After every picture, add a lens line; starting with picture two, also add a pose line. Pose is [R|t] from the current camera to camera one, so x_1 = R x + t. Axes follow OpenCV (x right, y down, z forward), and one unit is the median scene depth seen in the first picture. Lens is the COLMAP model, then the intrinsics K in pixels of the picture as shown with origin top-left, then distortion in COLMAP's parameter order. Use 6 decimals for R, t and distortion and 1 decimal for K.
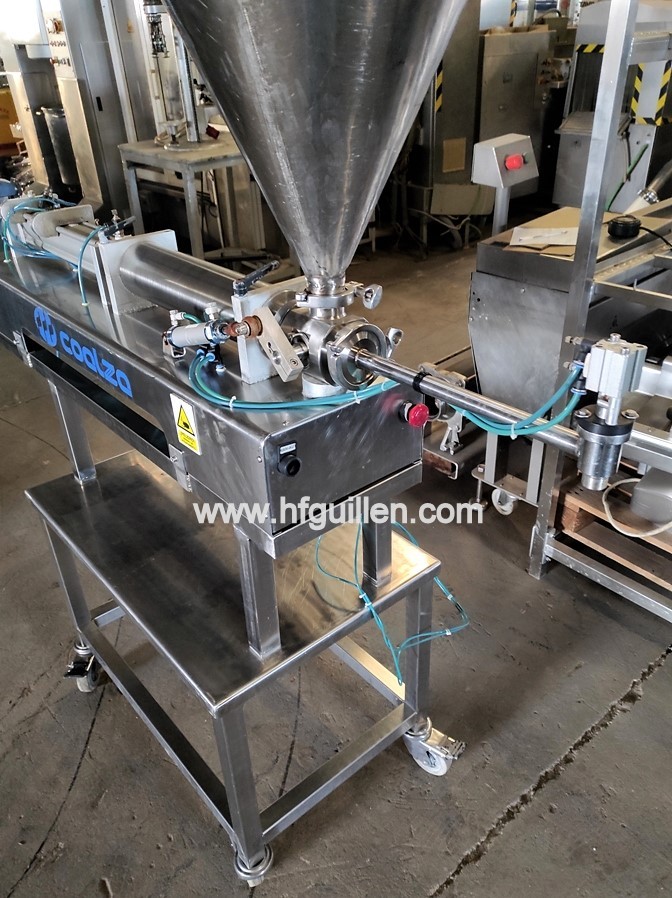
lens RADIAL K [[696.6, 0, 337.5], [0, 696.6, 464.4], [0, 0, 1]] dist [0.025328, 0.002690]
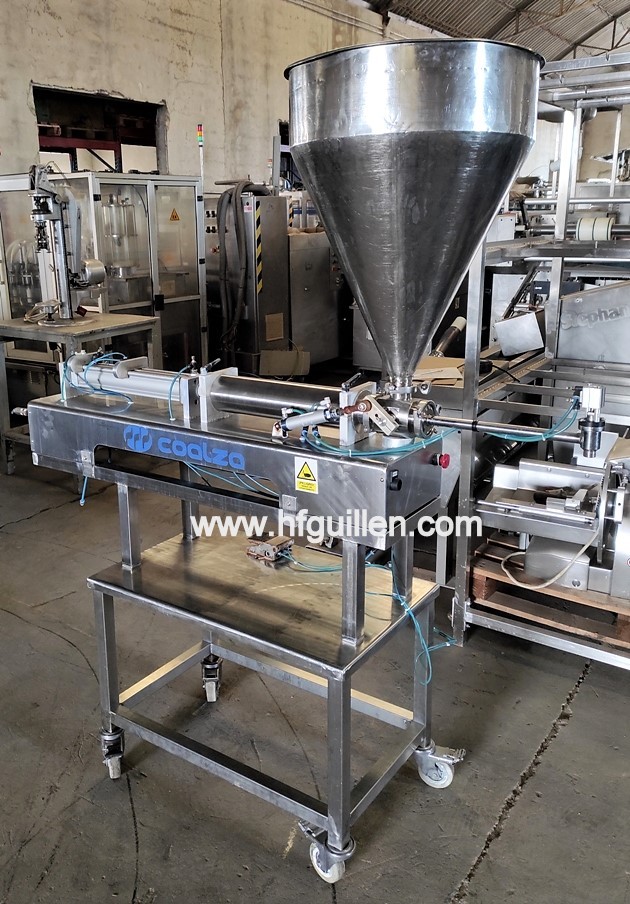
lens RADIAL K [[799.4, 0, 249.4], [0, 799.4, 417.5], [0, 0, 1]] dist [0.026718, -0.004269]
pose [[0.975023, -0.043381, 0.217828, -0.431920], [0.107937, 0.949690, -0.294004, 0.196614], [-0.194115, 0.310173, 0.930652, -0.399558]]
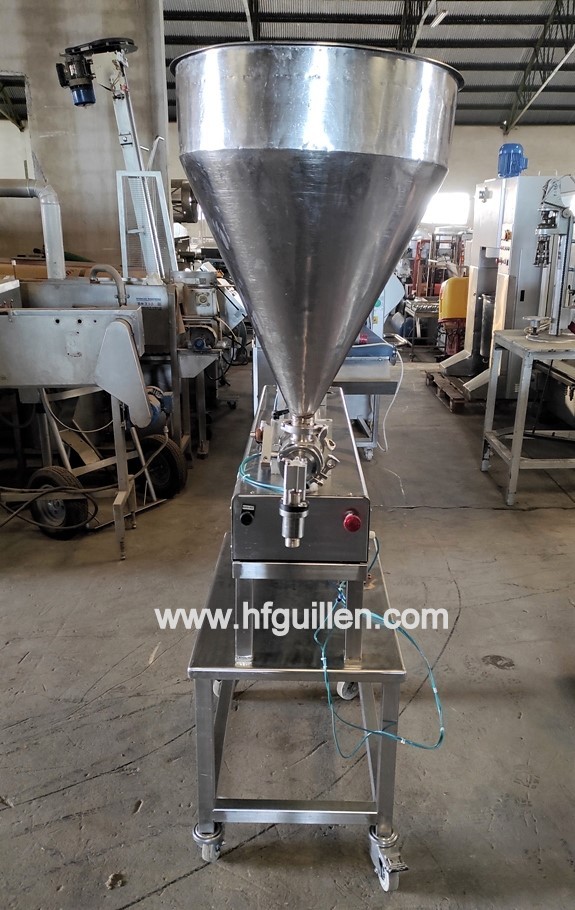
lens RADIAL K [[747.2, 0, 292.1], [0, 747.2, 454.2], [0, 0, 1]] dist [0.055286, -0.002924]
pose [[0.747909, 0.226861, -0.623832, 0.573284], [-0.375299, 0.919680, -0.115496, 0.014007], [0.547525, 0.320504, 0.772978, -0.186772]]
